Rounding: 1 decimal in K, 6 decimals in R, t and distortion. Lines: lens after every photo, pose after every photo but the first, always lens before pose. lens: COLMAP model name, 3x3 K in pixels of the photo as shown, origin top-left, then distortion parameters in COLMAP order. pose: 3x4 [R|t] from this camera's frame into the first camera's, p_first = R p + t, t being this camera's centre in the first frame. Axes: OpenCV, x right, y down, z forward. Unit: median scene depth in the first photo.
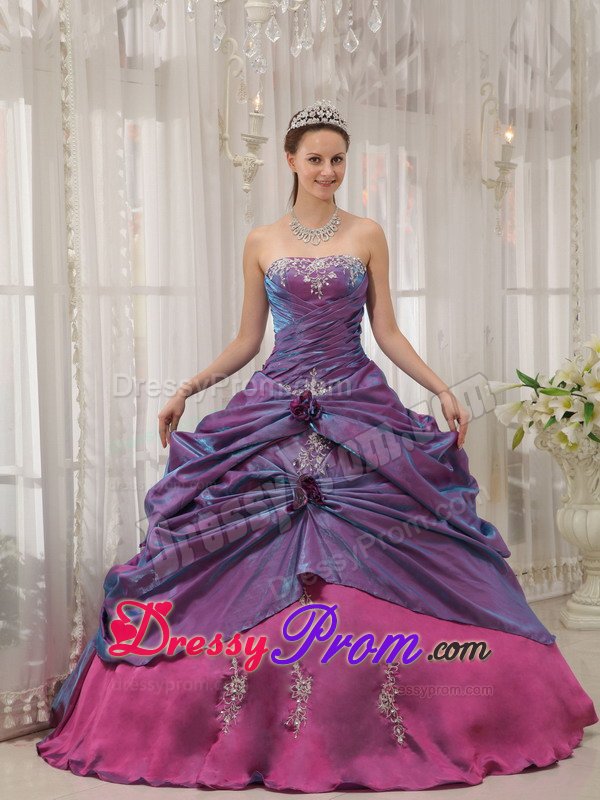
lens RADIAL K [[1824.6, 0, 226.2], [0, 1824.6, 399.5], [0, 0, 1]] dist [0.003353, 0.262446]
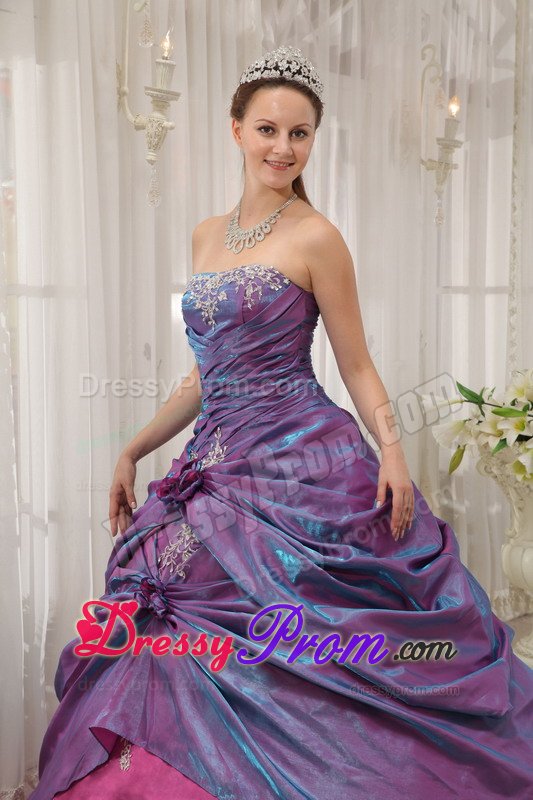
lens RADIAL K [[1682.7, 0, 266.6], [0, 1682.7, 410.5], [0, 0, 1]] dist [0.142250, -0.074679]
pose [[0.995549, 0.011937, 0.093483, -0.004832], [-0.014152, 0.999634, 0.023068, -0.021012], [-0.093173, -0.024288, 0.995354, 0.226049]]
